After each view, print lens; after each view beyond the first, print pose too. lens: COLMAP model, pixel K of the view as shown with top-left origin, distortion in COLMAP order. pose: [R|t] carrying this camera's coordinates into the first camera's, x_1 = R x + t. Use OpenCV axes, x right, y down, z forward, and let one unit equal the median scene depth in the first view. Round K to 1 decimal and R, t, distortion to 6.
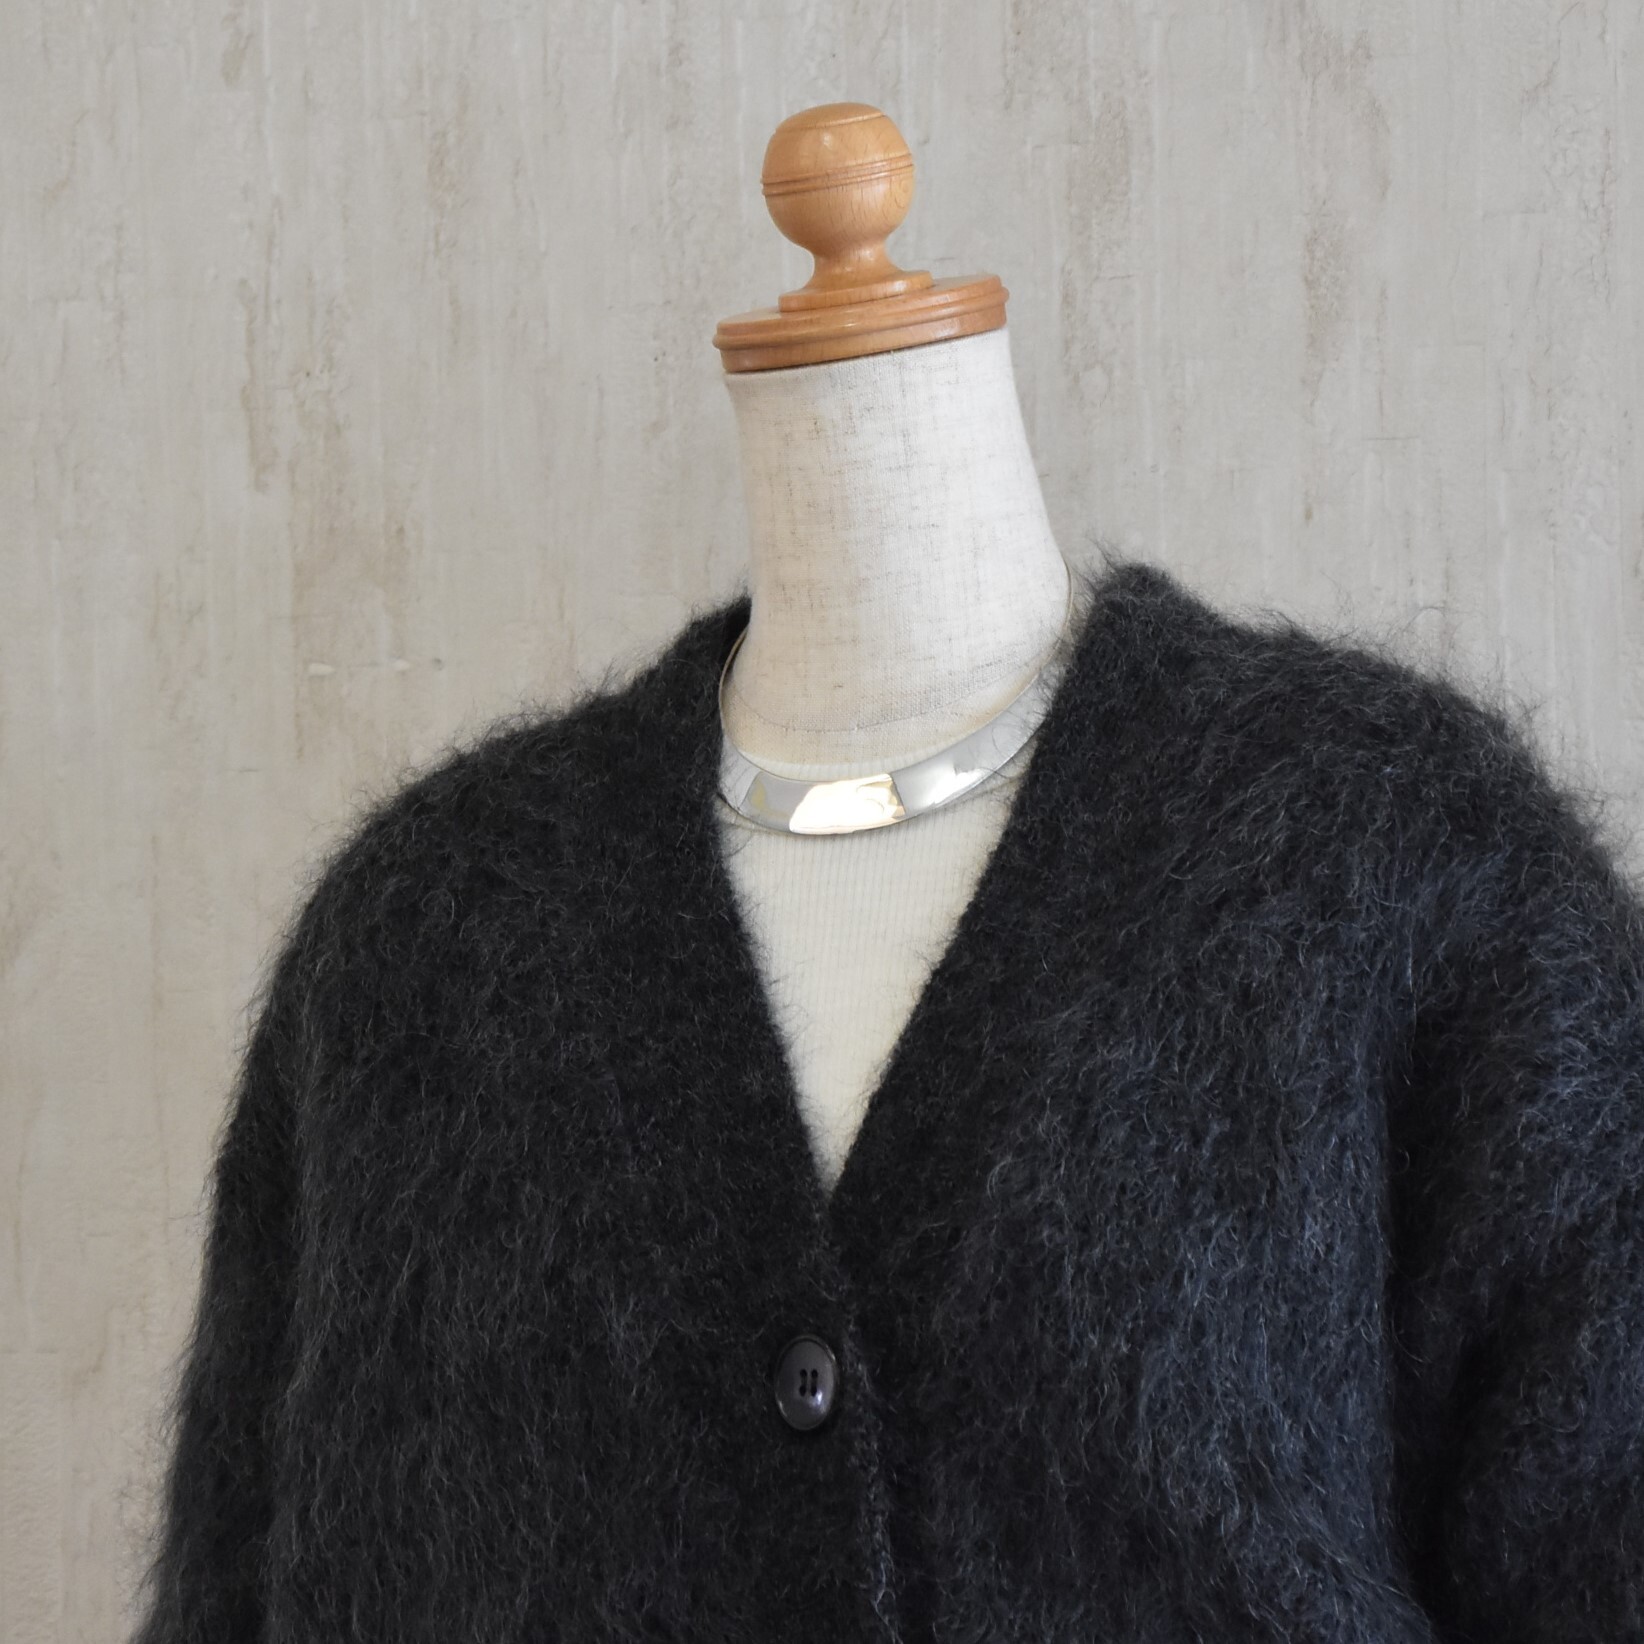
lens RADIAL K [[6412.8, 0, 750.2], [0, 6412.8, 957.4], [0, 0, 1]] dist [0.520124, -0.567906]
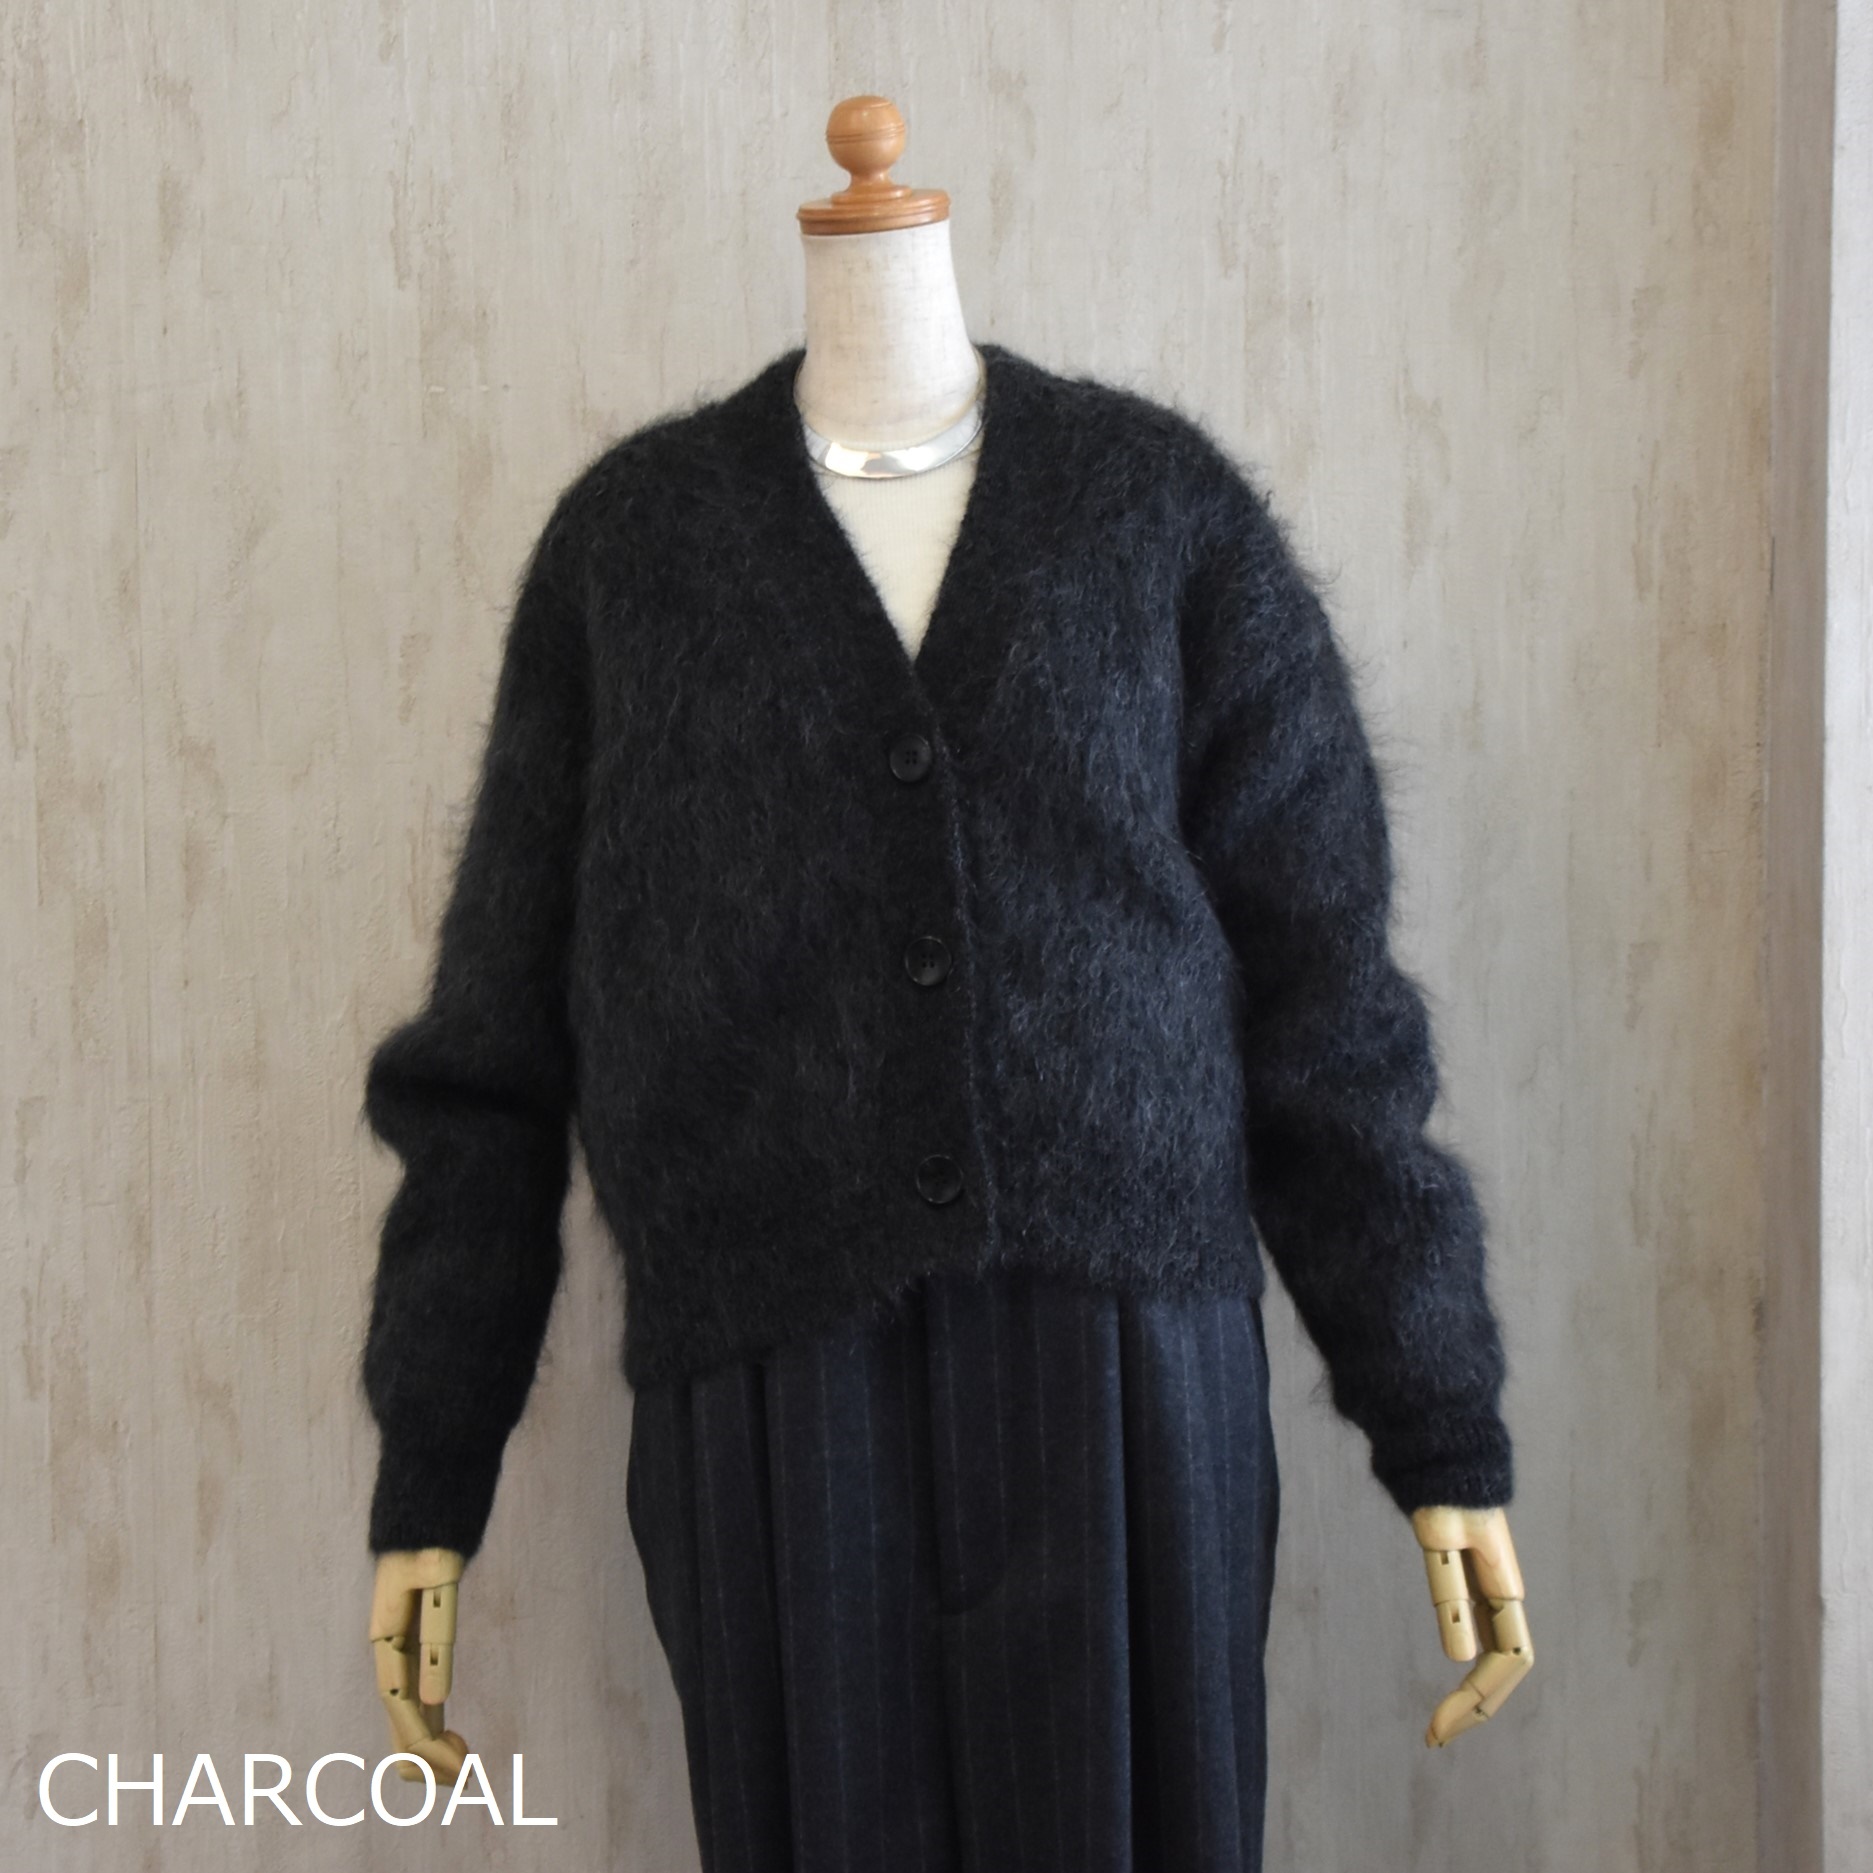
lens RADIAL K [[3928.9, 0, 936.5], [0, 3928.9, 936.5], [0, 0, 1]] dist [0.090188, 0.175408]
pose [[0.948914, -0.016156, 0.315120, -0.344271], [-0.009135, 0.996863, 0.078616, 0.024786], [-0.315401, -0.077478, 0.945790, -0.135097]]
